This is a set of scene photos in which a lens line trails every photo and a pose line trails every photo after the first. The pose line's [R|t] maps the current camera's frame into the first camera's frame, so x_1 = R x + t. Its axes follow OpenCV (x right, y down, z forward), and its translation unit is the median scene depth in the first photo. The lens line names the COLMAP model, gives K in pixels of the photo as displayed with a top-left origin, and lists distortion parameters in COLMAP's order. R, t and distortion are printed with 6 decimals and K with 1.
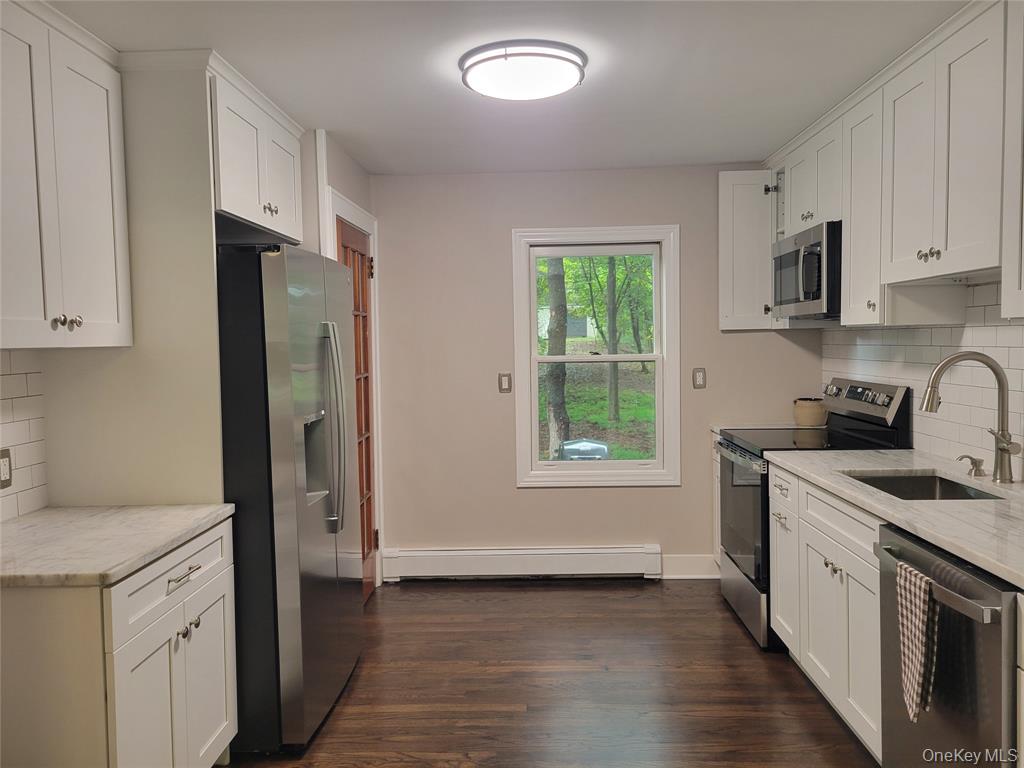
lens RADIAL K [[776.4, 0, 505.1], [0, 776.4, 380.3], [0, 0, 1]] dist [0.047447, -0.002668]
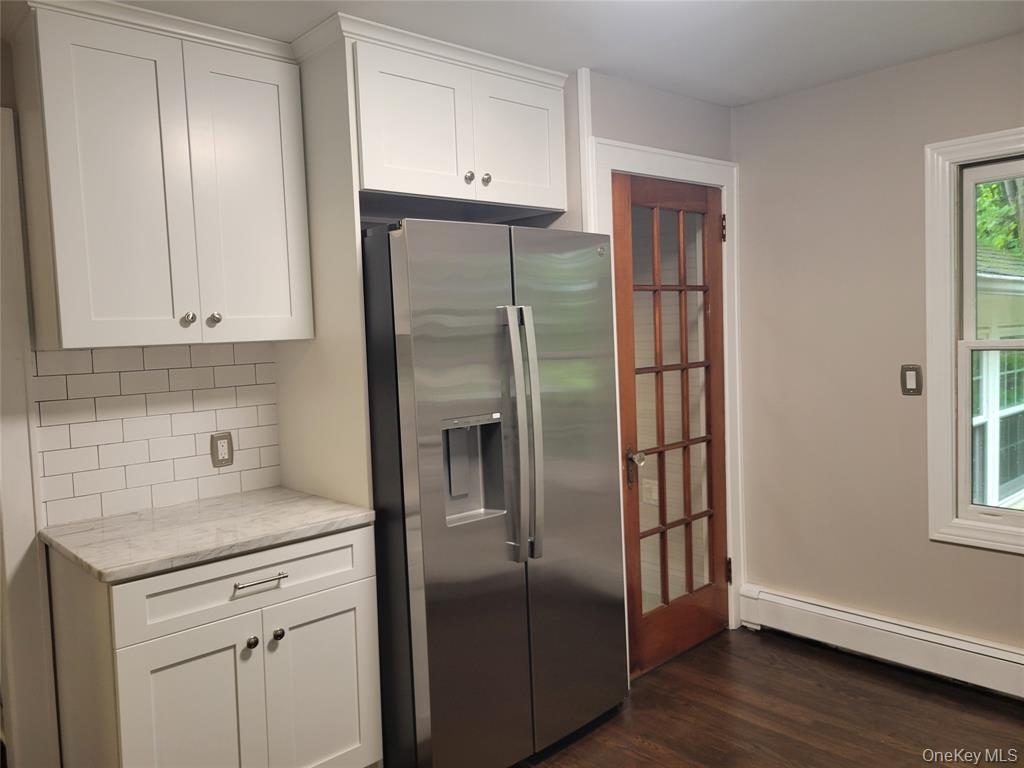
lens RADIAL K [[784.5, 0, 524.4], [0, 784.5, 372.5], [0, 0, 1]] dist [0.047894, -0.002435]
pose [[0.702919, 0.033191, -0.710495, 0.706257], [-0.013122, 0.999346, 0.033702, -0.062144], [0.711149, -0.014366, 0.702895, 0.797945]]
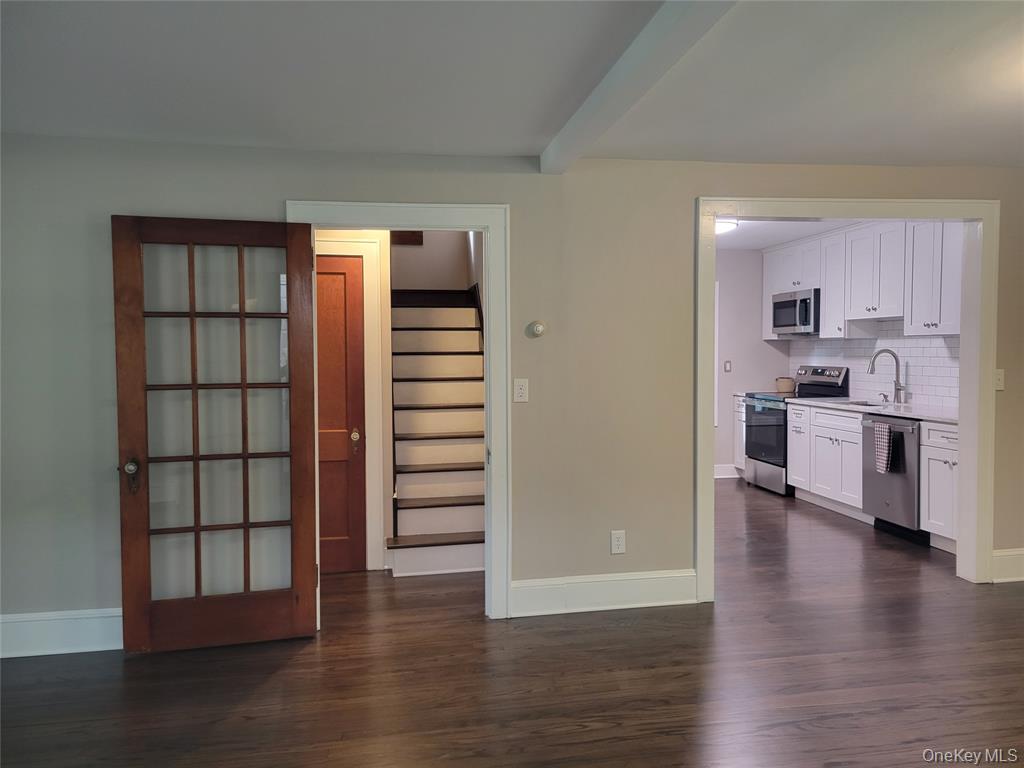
lens RADIAL K [[776.4, 0, 505.1], [0, 776.4, 380.3], [0, 0, 1]] dist [0.047447, -0.002668]
pose [[0.980790, 0.003413, 0.195038, -0.612904], [-0.000470, 0.999885, -0.015133, 0.057105], [-0.195067, 0.014751, 0.980679, -0.677885]]
